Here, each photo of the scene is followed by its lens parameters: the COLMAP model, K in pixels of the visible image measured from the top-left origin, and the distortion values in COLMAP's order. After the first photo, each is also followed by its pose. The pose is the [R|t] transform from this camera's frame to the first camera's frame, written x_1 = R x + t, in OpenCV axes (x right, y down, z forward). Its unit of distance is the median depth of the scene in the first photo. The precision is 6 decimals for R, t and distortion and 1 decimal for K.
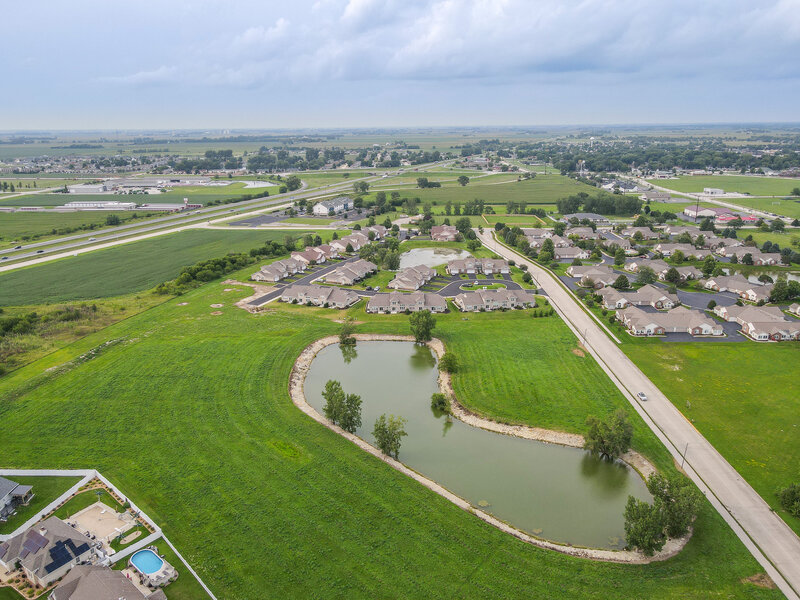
lens RADIAL K [[576.1, 0, 400.0], [0, 576.1, 300.0], [0, 0, 1]] dist [0.007825, 0.008448]
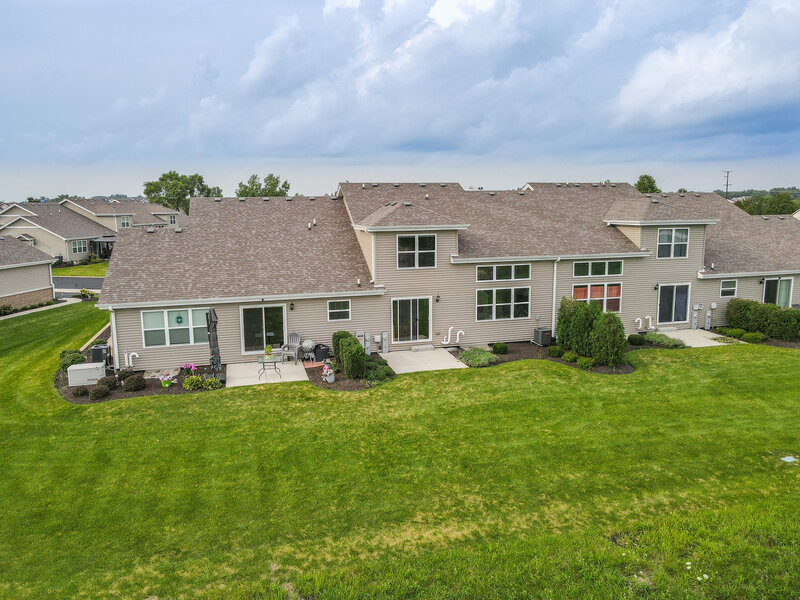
lens RADIAL K [[576.1, 0, 400.0], [0, 576.1, 300.0], [0, 0, 1]] dist [0.007825, 0.008448]
pose [[0.966174, -0.036177, 0.255341, -0.035063], [0.069975, 0.989743, -0.124548, 0.023162], [-0.248216, 0.138202, 0.958795, 0.922970]]
